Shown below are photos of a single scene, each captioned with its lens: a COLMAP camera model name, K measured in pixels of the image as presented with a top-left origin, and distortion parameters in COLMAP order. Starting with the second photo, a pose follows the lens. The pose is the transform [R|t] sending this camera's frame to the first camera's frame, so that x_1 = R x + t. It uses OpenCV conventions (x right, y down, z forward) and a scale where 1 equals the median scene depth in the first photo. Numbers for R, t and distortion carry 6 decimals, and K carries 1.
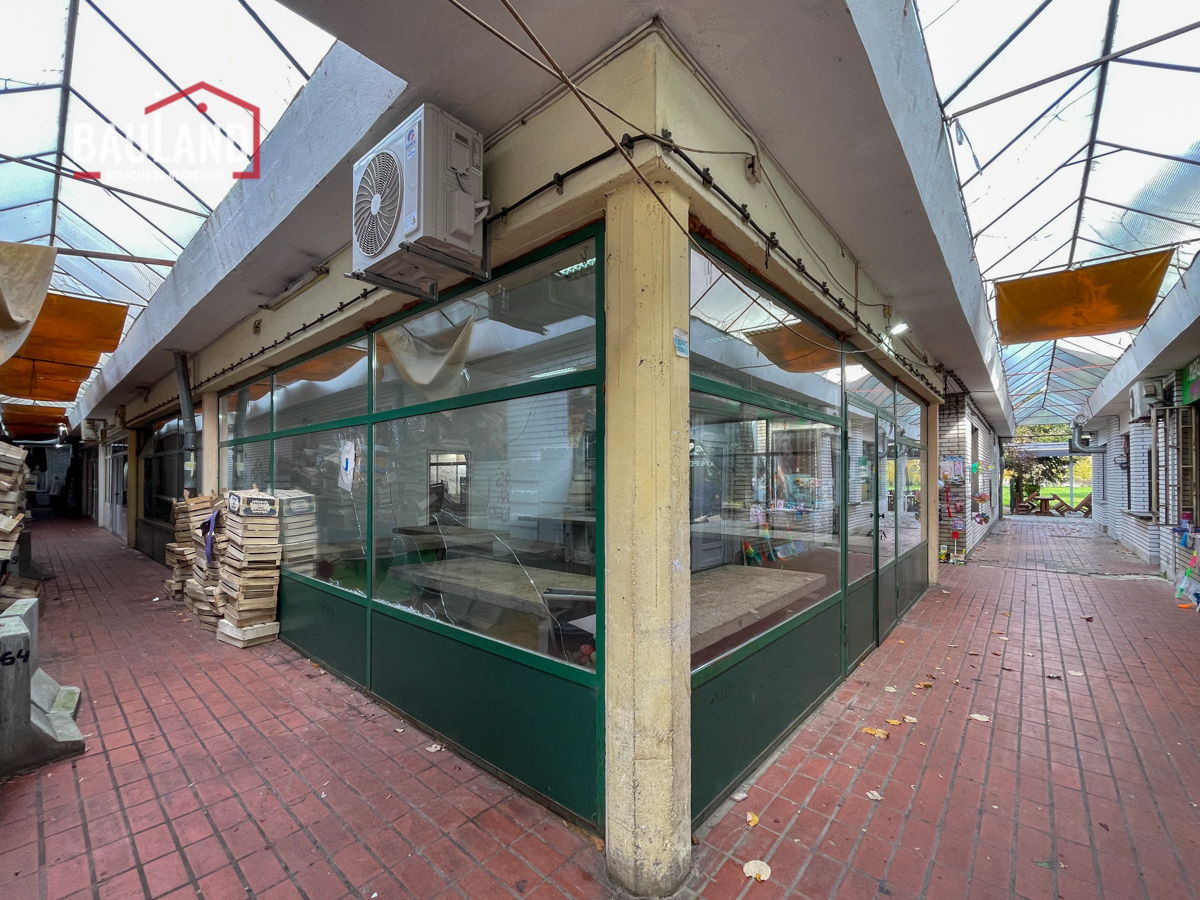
lens RADIAL K [[496.7, 0, 601.8], [0, 496.7, 472.7], [0, 0, 1]] dist [-0.004268, 0.000382]
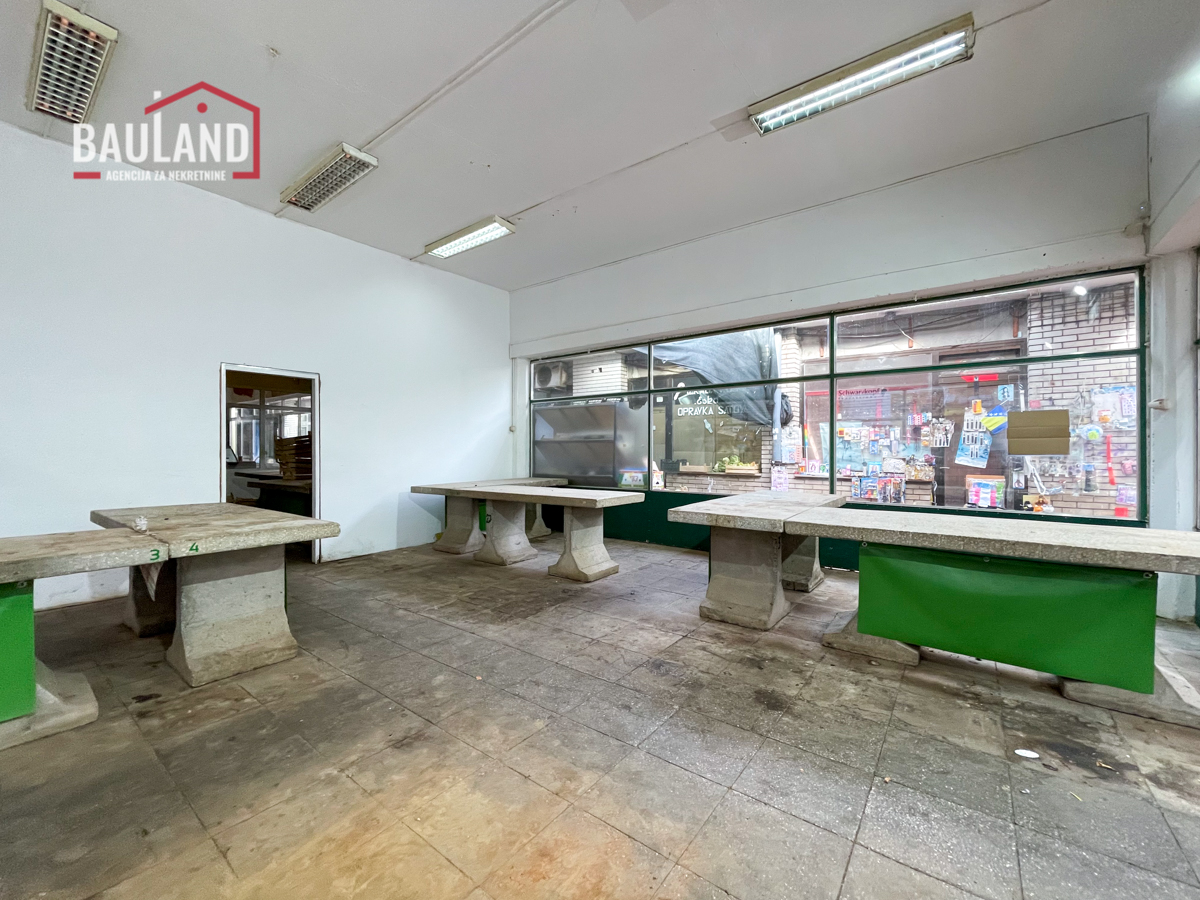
lens RADIAL K [[487.2, 0, 600.0], [0, 487.2, 450.0], [0, 0, 1]] dist [-0.000416, 0.000277]
pose [[0.997891, 0.000673, 0.064901, 0.062657], [-0.001552, 0.999908, 0.013500, 0.093899], [-0.064886, -0.013572, 0.997800, 1.026560]]
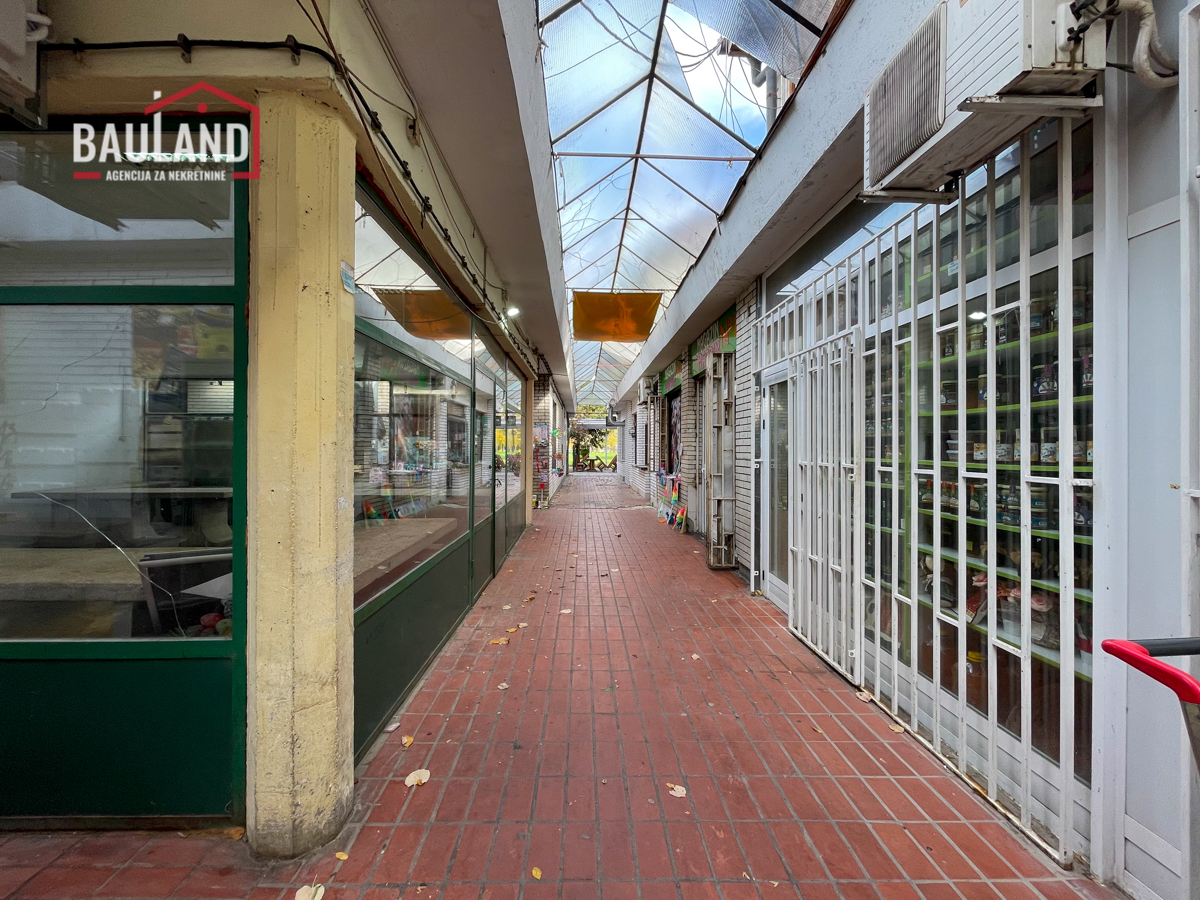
lens RADIAL K [[491.8, 0, 588.1], [0, 491.8, 444.5], [0, 0, 1]] dist [0.000389, -0.002392]
pose [[0.747516, 0.006048, 0.664216, -0.069663], [-0.011046, 0.999933, 0.003326, 0.032908], [-0.664152, -0.009823, 0.747533, -0.027429]]
